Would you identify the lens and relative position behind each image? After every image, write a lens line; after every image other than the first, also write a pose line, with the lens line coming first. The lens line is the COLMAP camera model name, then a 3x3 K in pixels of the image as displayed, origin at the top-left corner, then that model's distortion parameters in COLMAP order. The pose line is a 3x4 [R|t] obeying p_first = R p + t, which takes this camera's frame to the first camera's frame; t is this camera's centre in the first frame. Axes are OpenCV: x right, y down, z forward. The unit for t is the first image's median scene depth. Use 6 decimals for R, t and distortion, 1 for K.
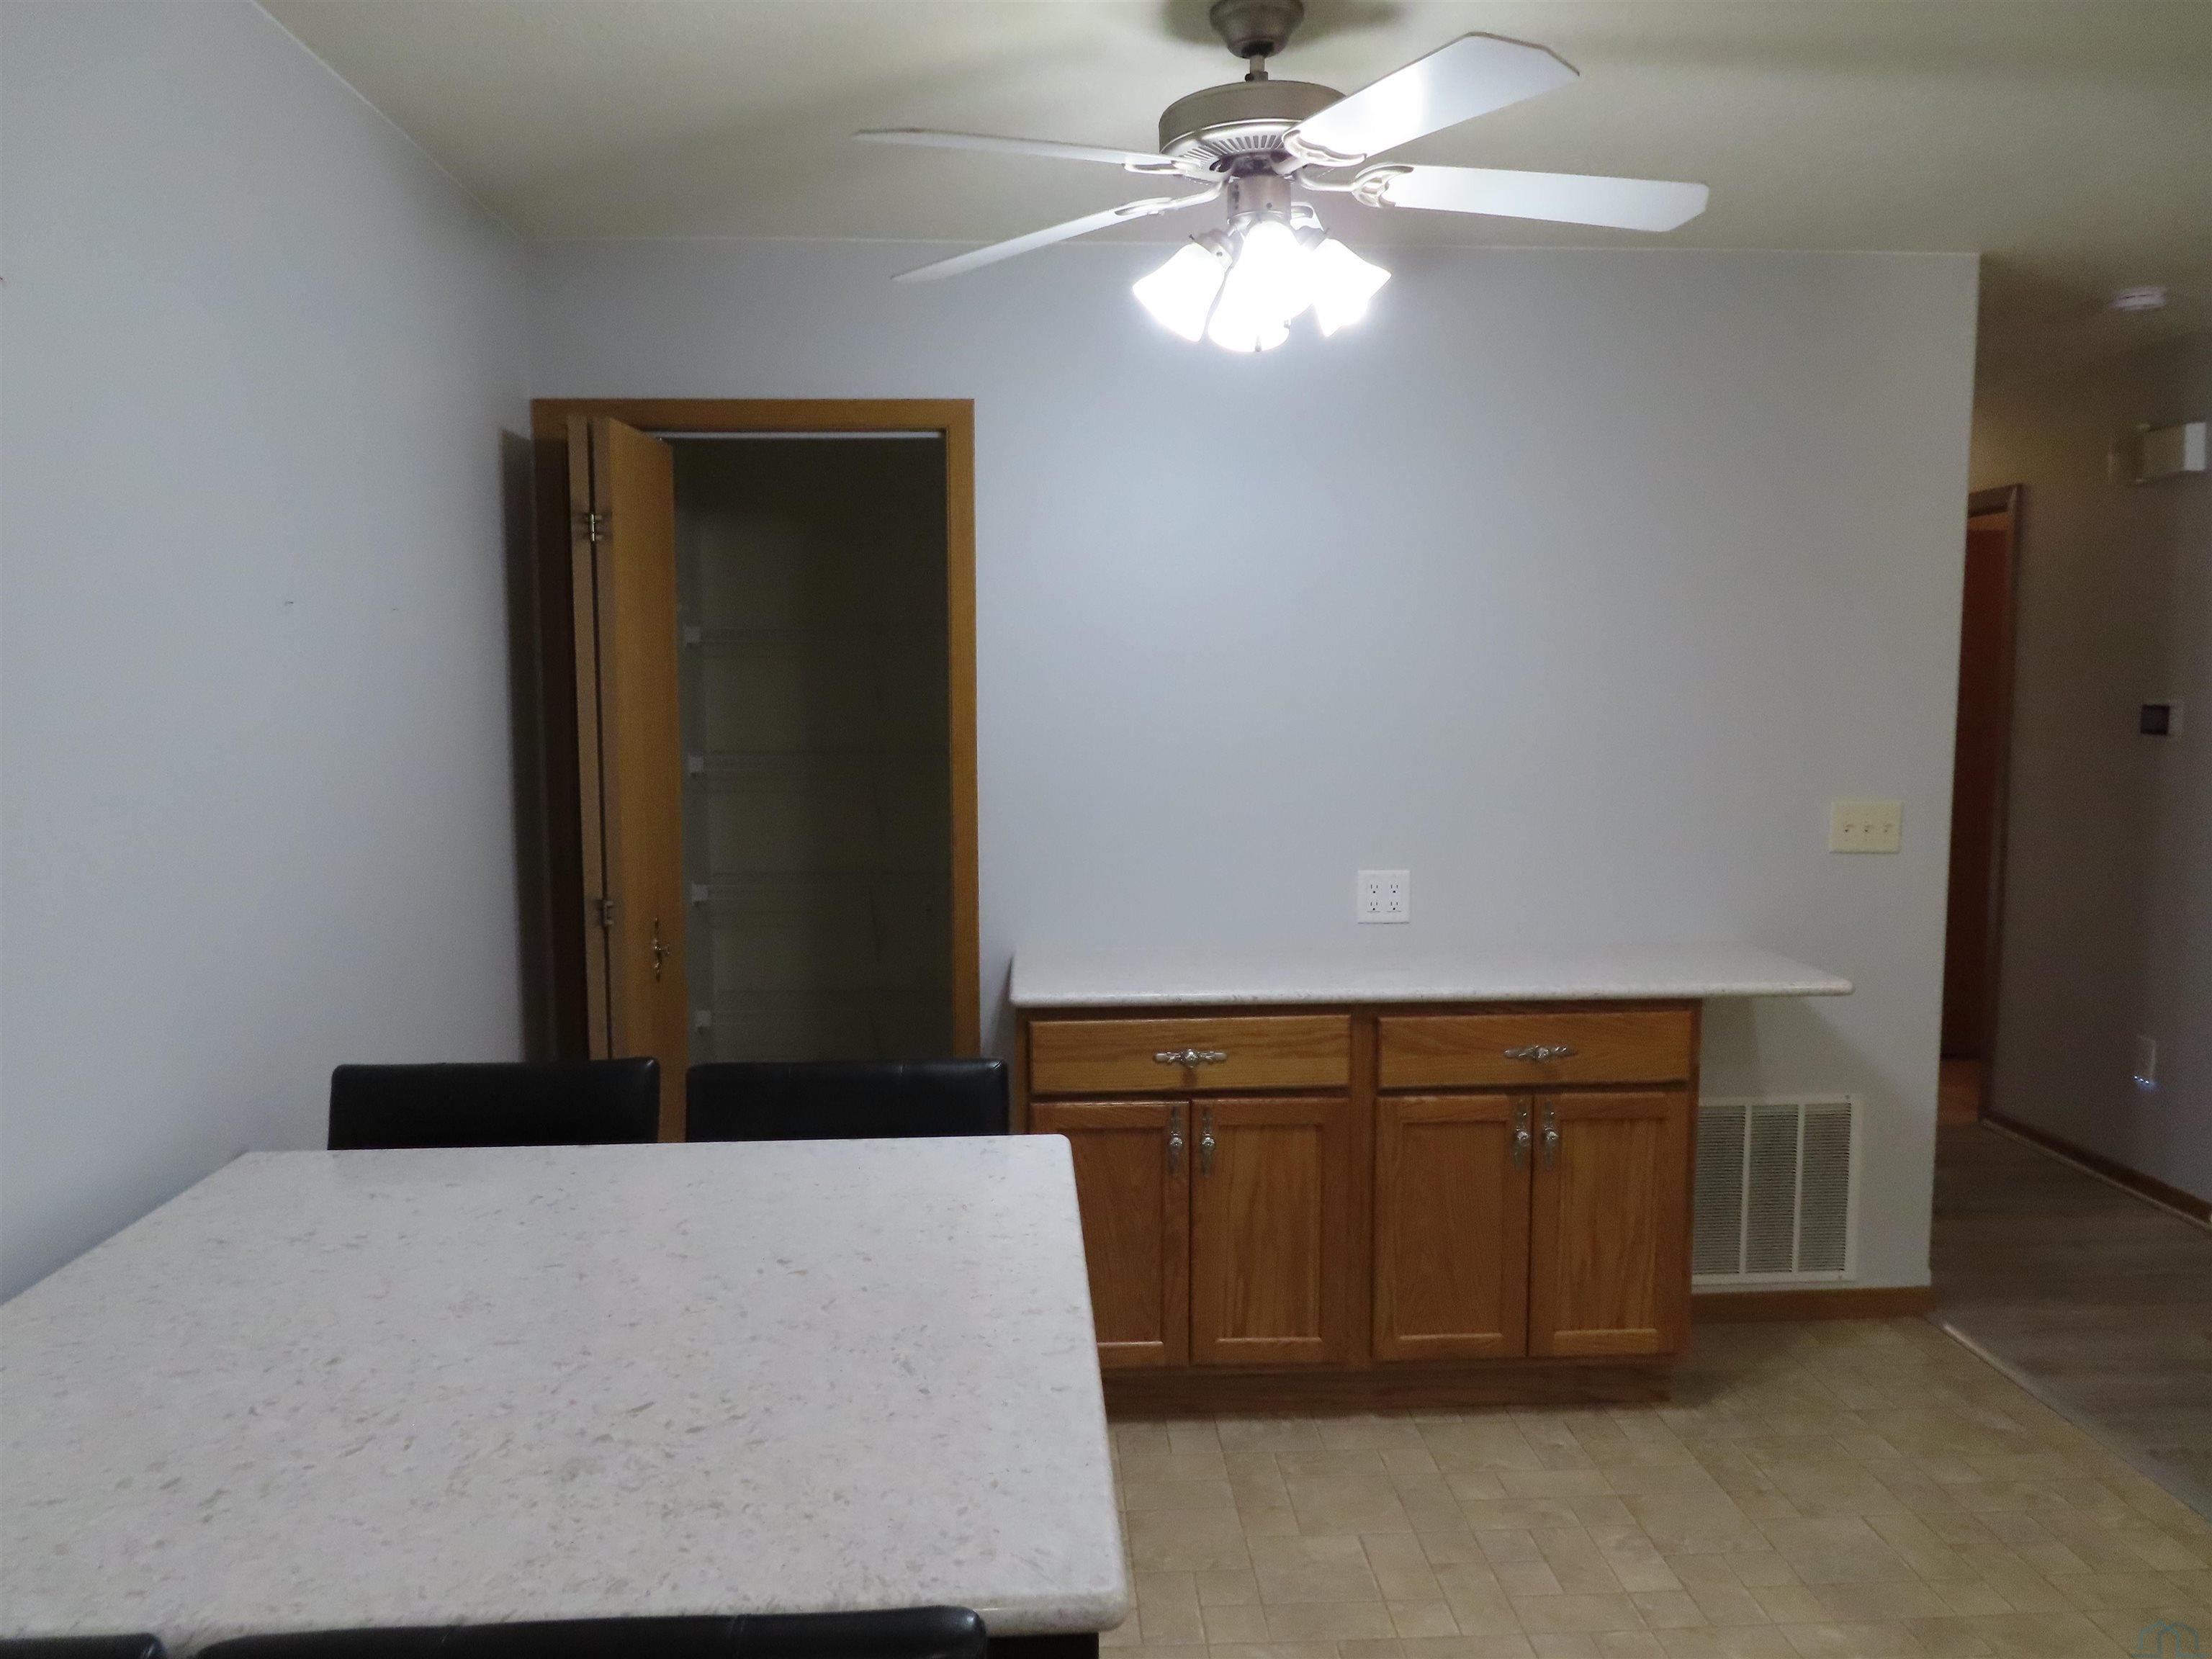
lens RADIAL K [[1585.3, 0, 1104.8], [0, 1585.3, 827.9], [0, 0, 1]] dist [-0.018455, 0.015199]
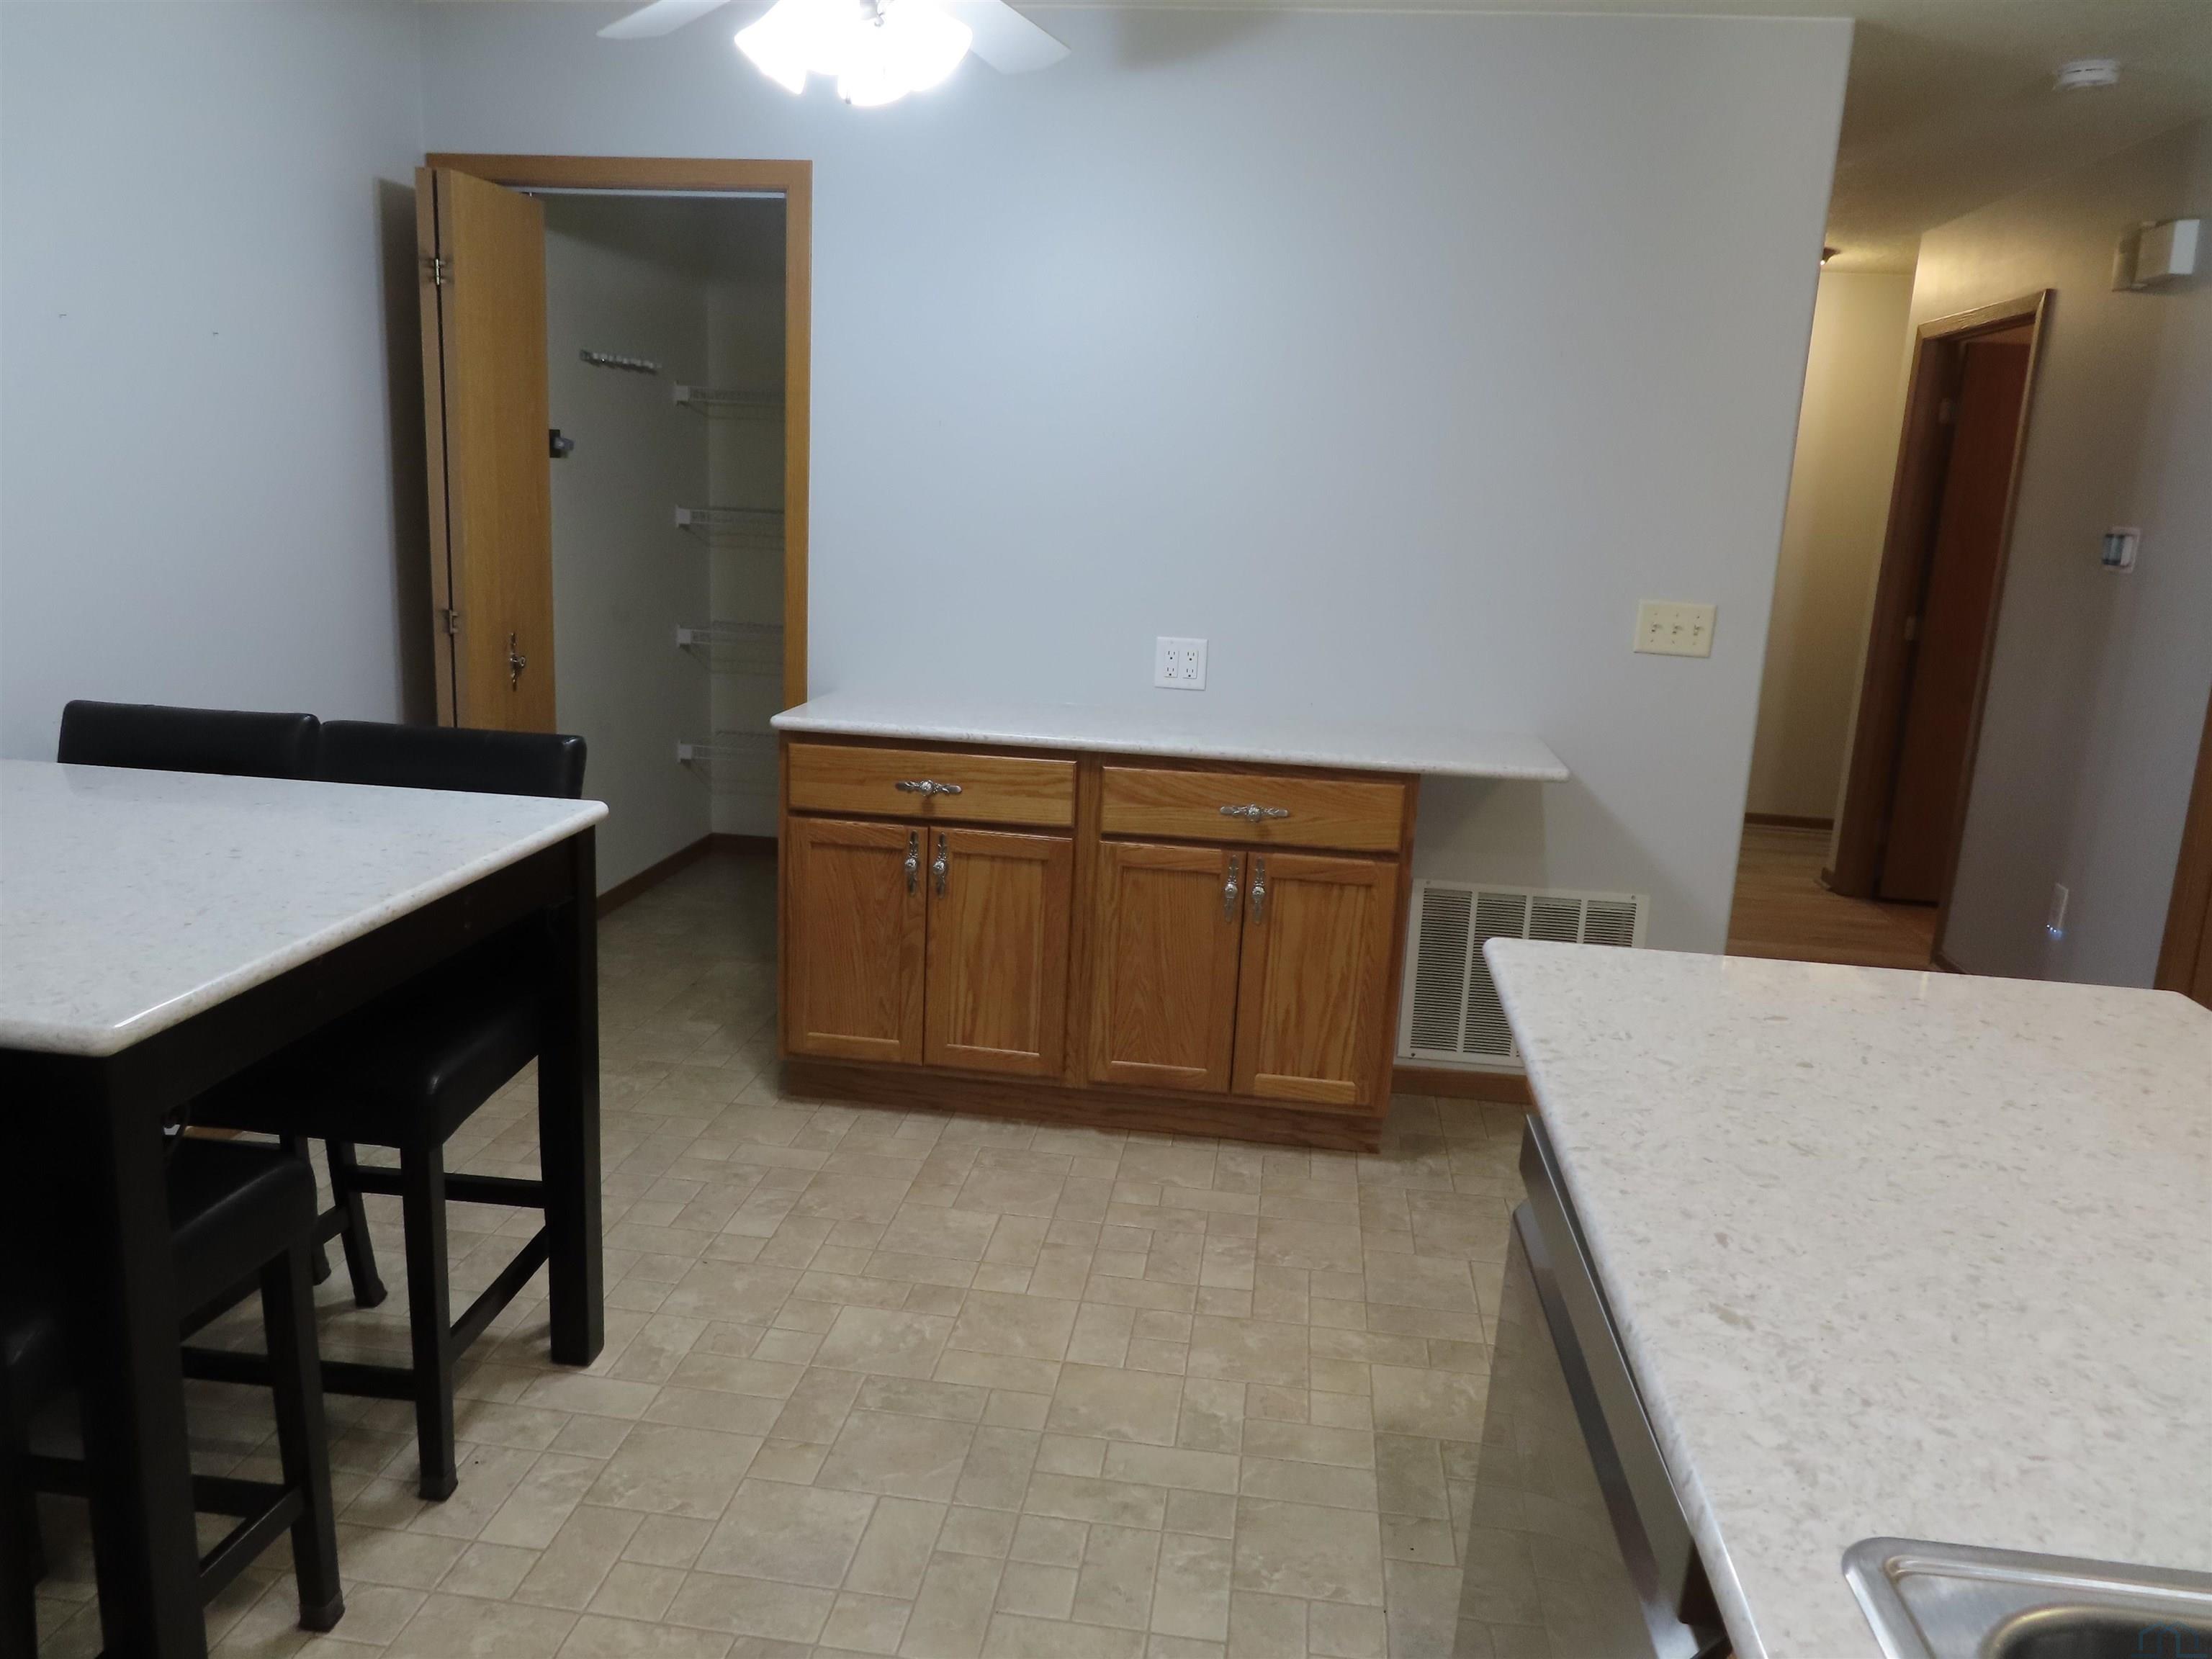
lens RADIAL K [[1585.3, 0, 1114.8], [0, 1585.3, 831.3], [0, 0, 1]] dist [-0.018455, 0.015199]
pose [[0.982568, 0.087521, -0.164011, 0.355286], [-0.067736, 0.990146, 0.122568, 0.031435], [0.173122, -0.109322, 0.978814, -0.050028]]
